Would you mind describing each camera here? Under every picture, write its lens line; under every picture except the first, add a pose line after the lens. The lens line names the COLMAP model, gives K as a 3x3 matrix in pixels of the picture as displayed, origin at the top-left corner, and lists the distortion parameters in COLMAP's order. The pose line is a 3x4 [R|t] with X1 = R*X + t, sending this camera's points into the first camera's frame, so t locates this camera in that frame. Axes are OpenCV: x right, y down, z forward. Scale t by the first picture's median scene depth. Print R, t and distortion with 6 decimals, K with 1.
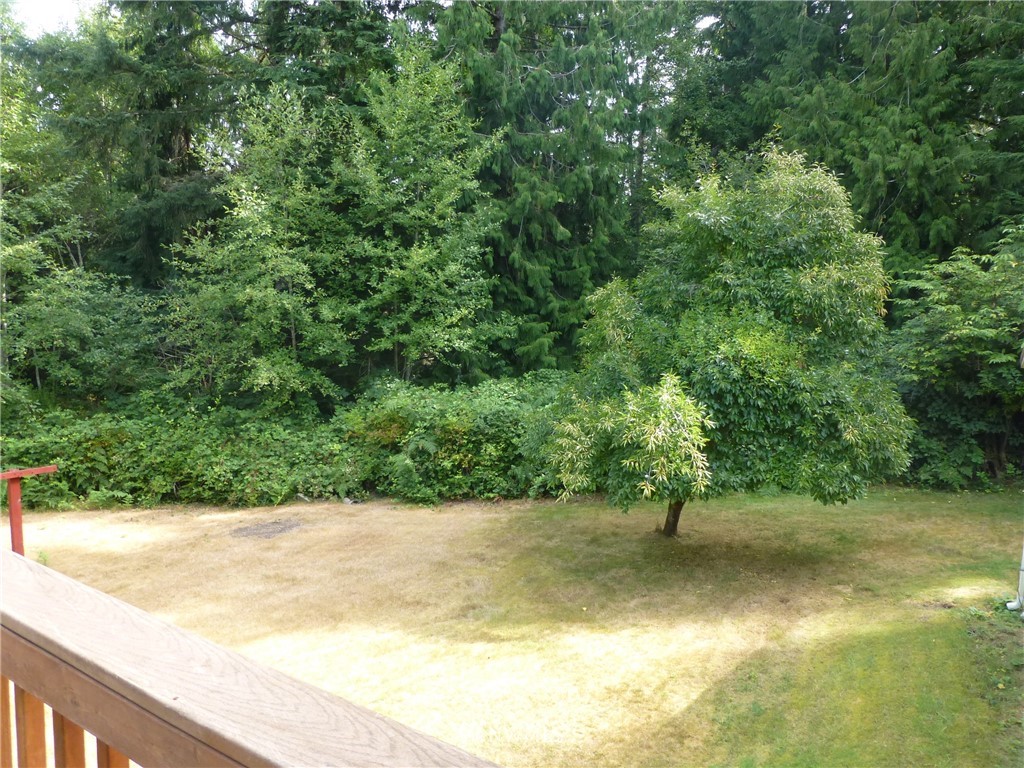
lens RADIAL K [[739.1, 0, 515.7], [0, 739.1, 377.1], [0, 0, 1]] dist [-0.025565, 0.001128]
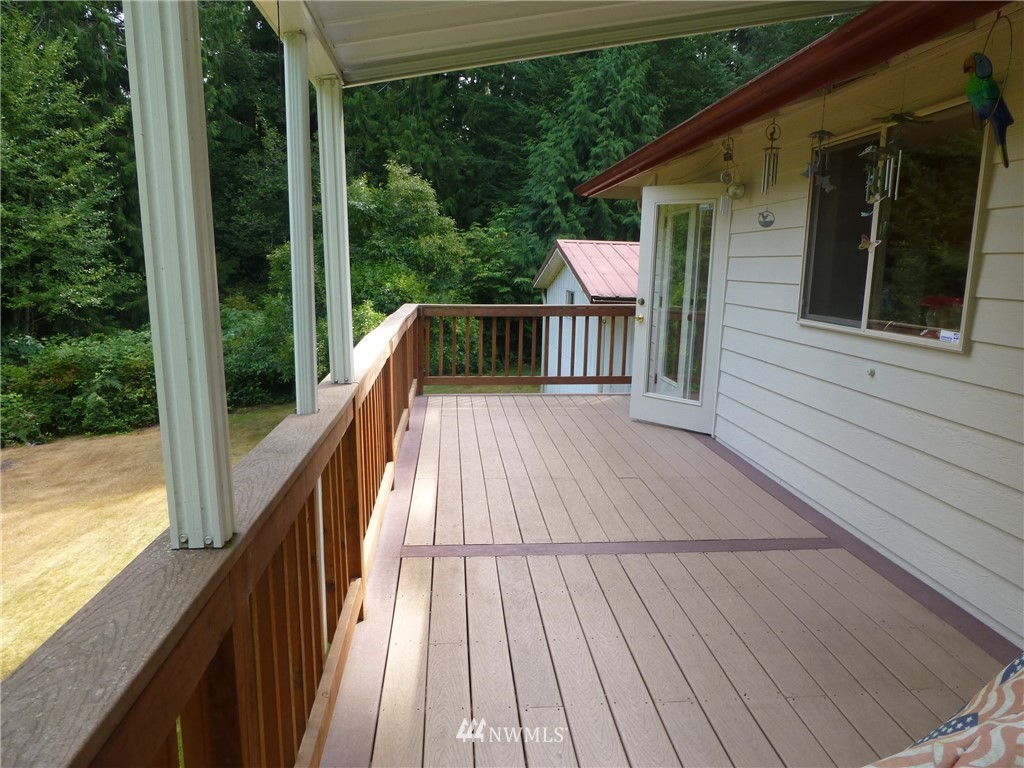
lens RADIAL K [[739.1, 0, 511.2], [0, 739.1, 384.4], [0, 0, 1]] dist [-0.025565, 0.001128]
pose [[0.783386, -0.112376, 0.611293, -0.373457], [0.071259, 0.993273, 0.091276, 0.035661], [-0.617438, -0.027944, 0.786123, -0.347334]]
